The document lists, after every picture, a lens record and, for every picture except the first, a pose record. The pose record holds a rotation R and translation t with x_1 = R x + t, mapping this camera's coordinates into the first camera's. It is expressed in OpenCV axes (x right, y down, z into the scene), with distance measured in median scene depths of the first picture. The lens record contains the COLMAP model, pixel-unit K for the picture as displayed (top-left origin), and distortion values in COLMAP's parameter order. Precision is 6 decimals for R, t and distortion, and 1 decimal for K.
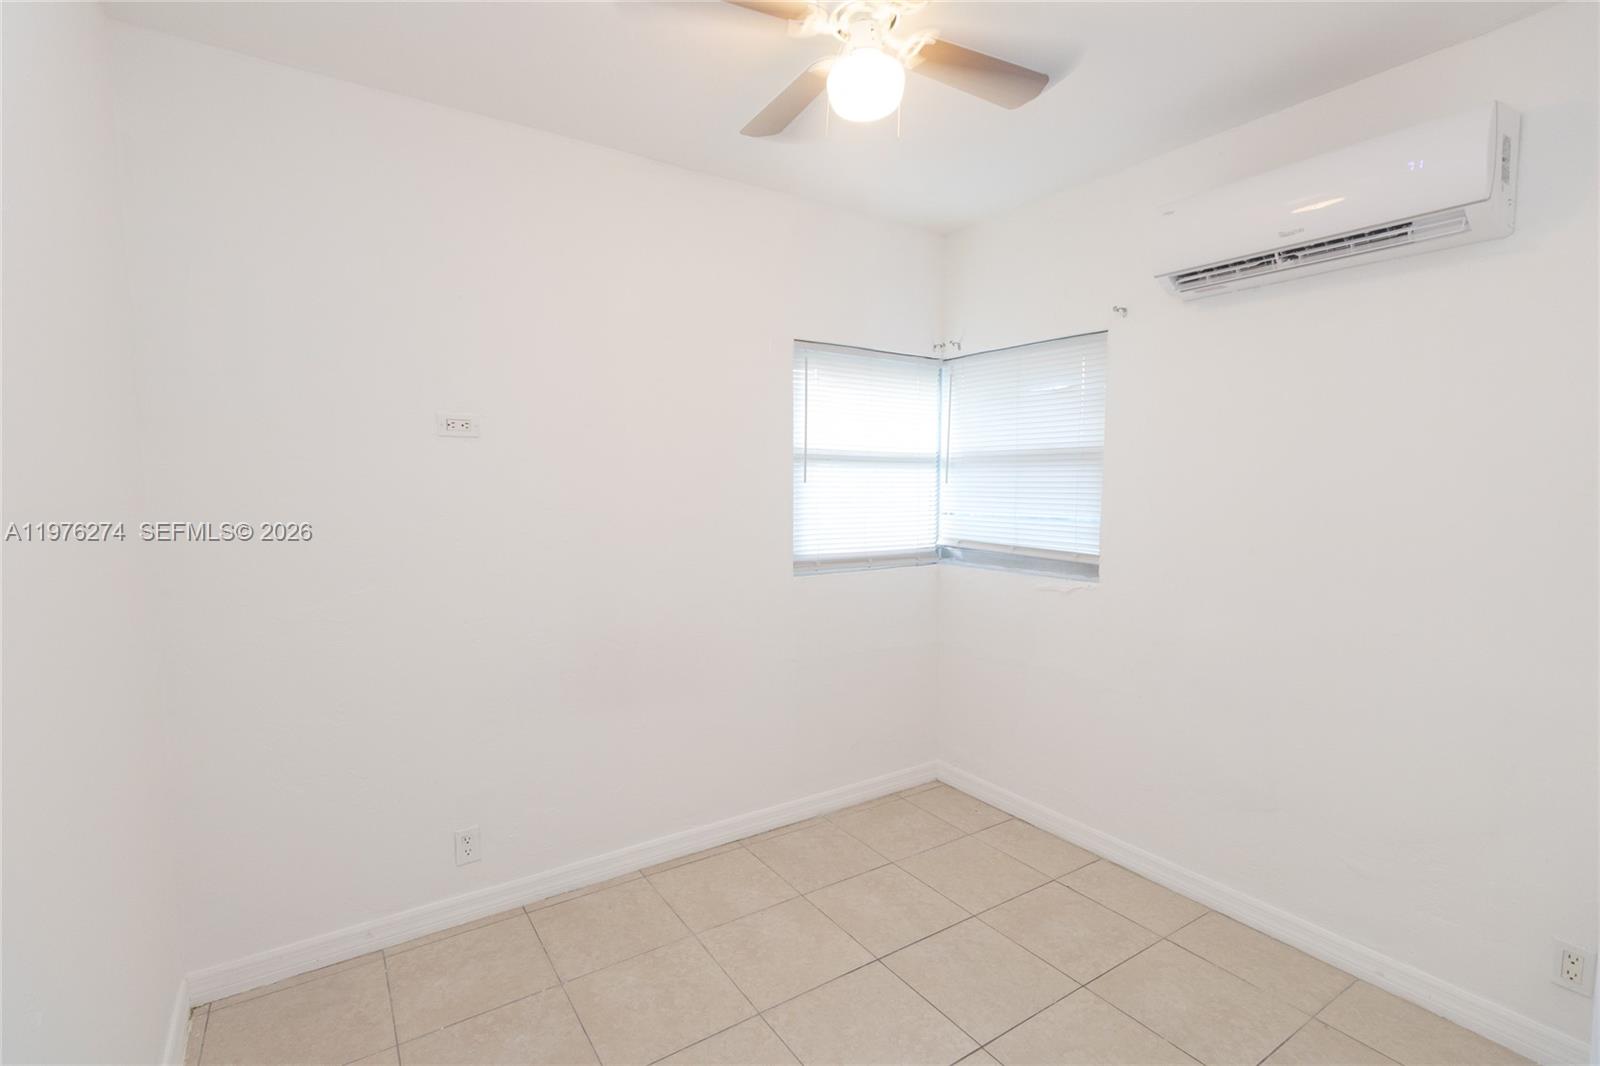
lens RADIAL K [[732.8, 0, 799.4], [0, 732.8, 534.2], [0, 0, 1]] dist [-0.003167, 0.000050]
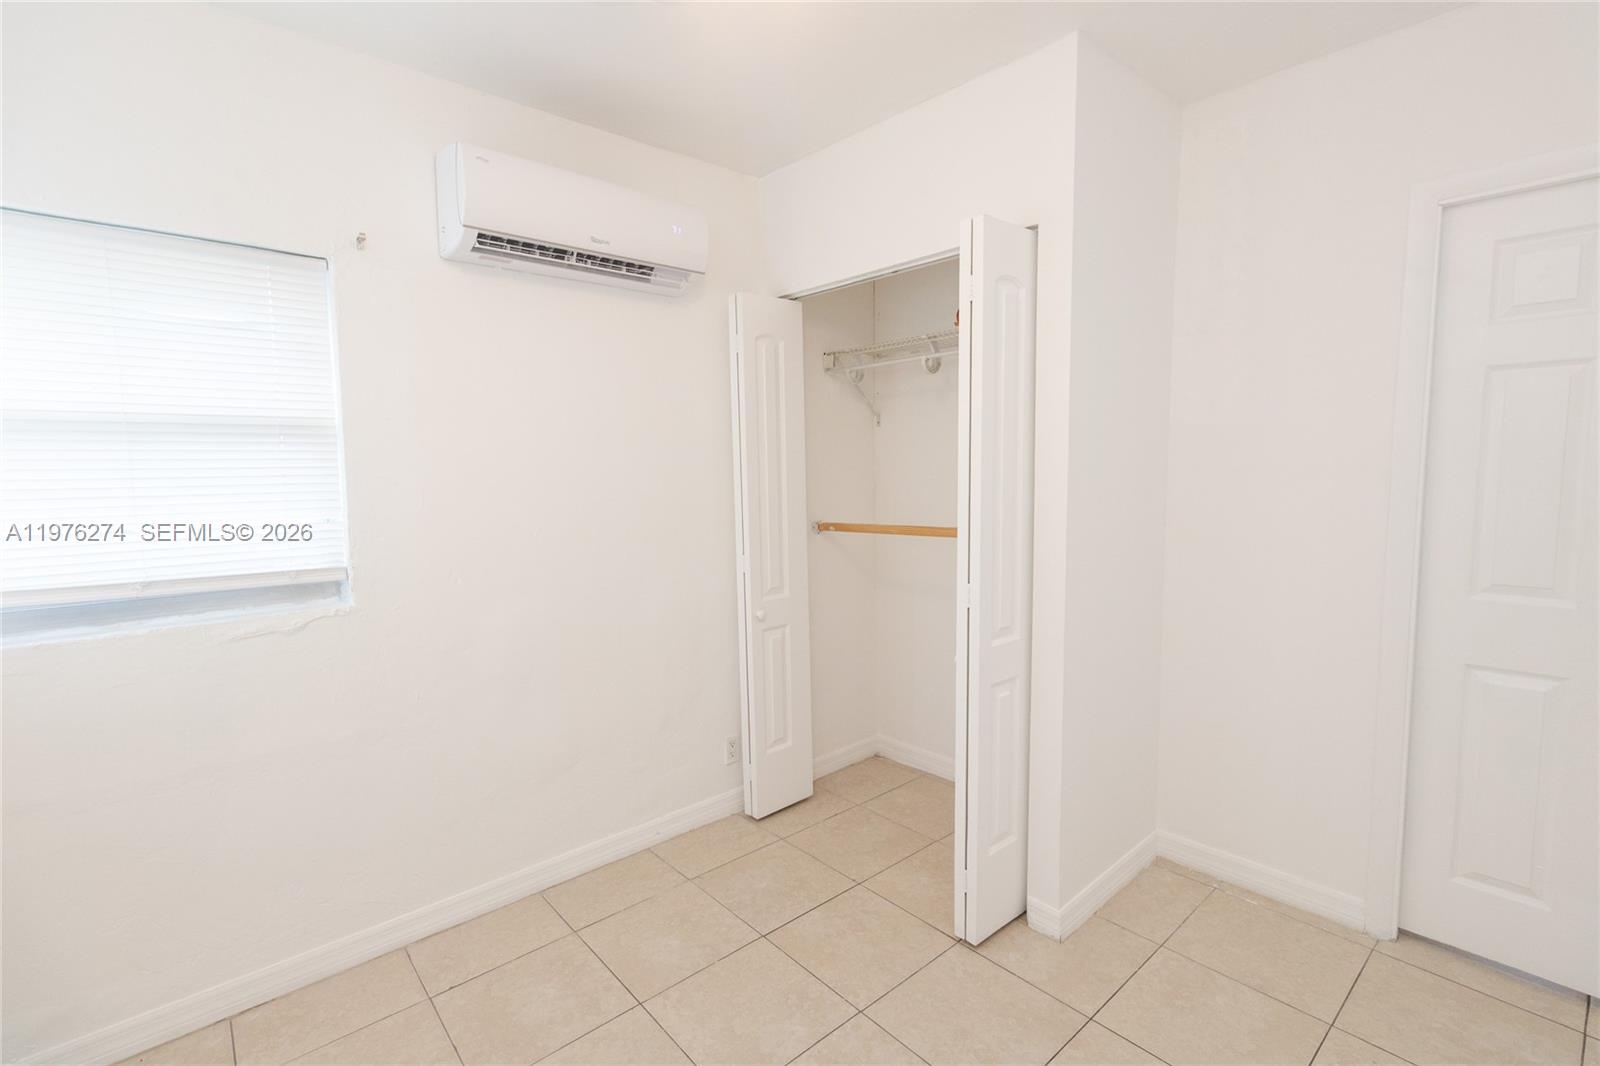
lens RADIAL K [[732.8, 0, 798.1], [0, 732.8, 531.5], [0, 0, 1]] dist [-0.003167, 0.000050]
pose [[-0.130363, -0.090353, 0.987341, -0.442158], [0.086393, 0.991016, 0.102096, -0.049684], [-0.987695, 0.098609, -0.121386, 0.748964]]
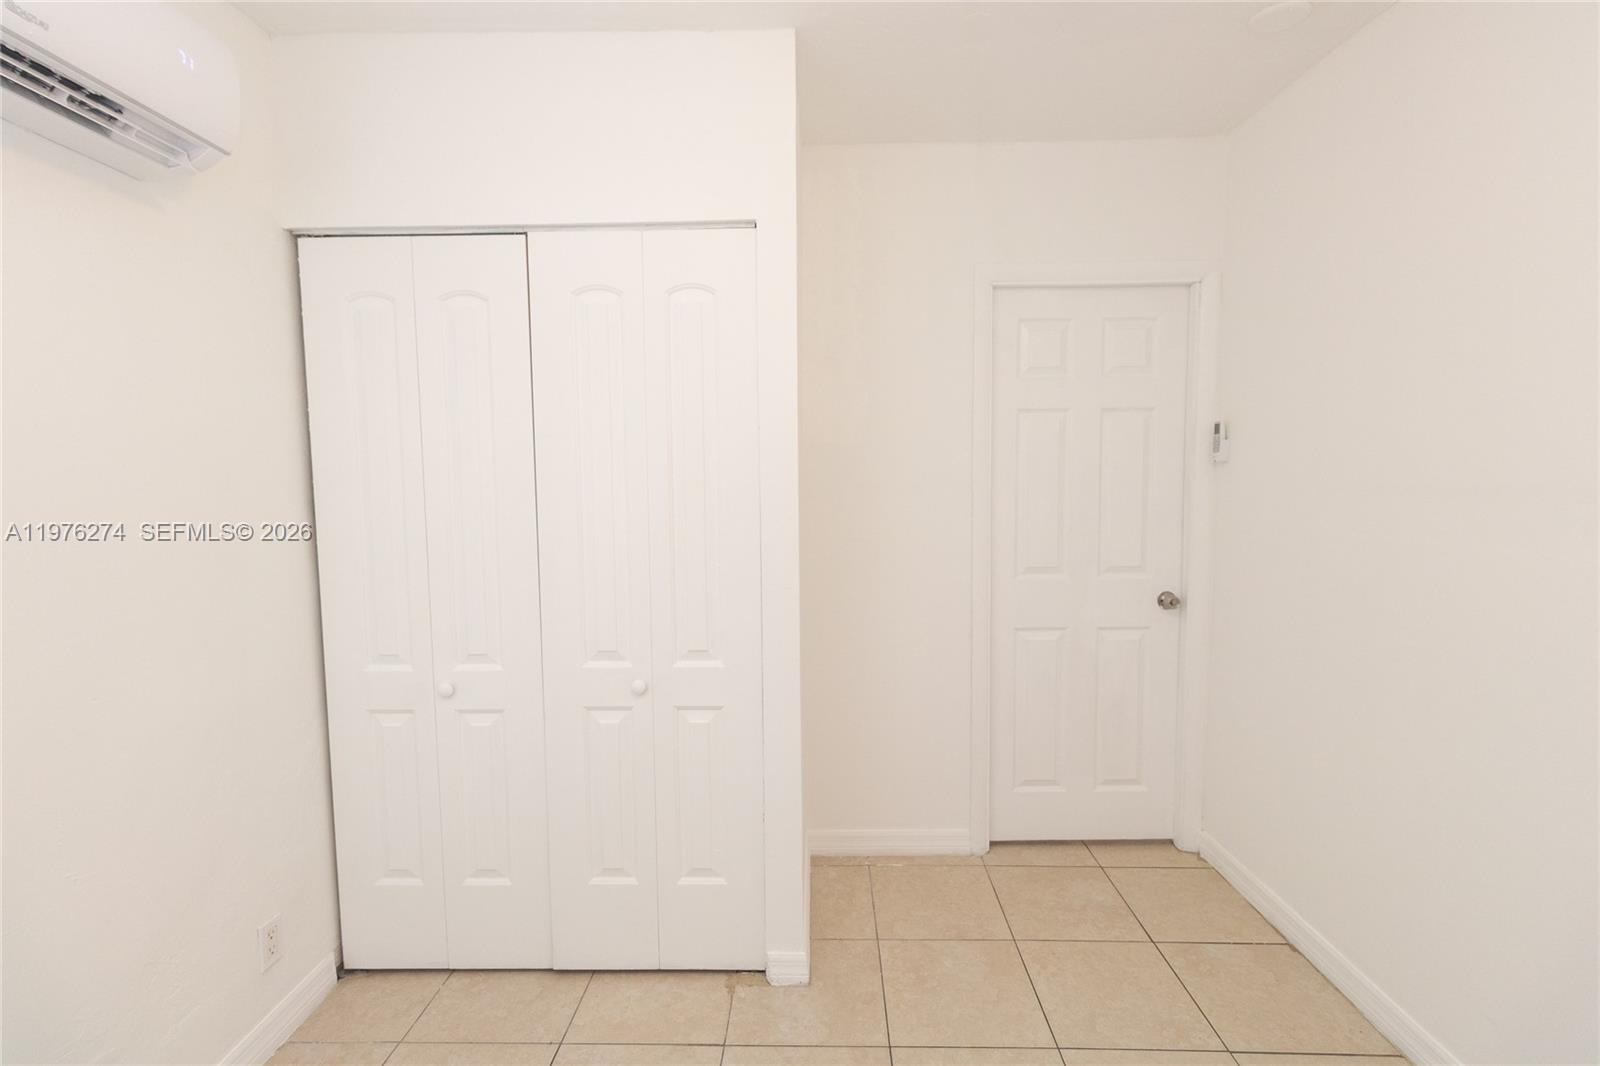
lens RADIAL K [[732.8, 0, 801.2], [0, 732.8, 531.6], [0, 0, 1]] dist [-0.003167, 0.000050]
pose [[-0.818613, -0.034994, 0.573278, -0.099866], [0.052211, 0.989475, 0.134954, -0.065557], [-0.571967, 0.140407, -0.808170, 0.991169]]
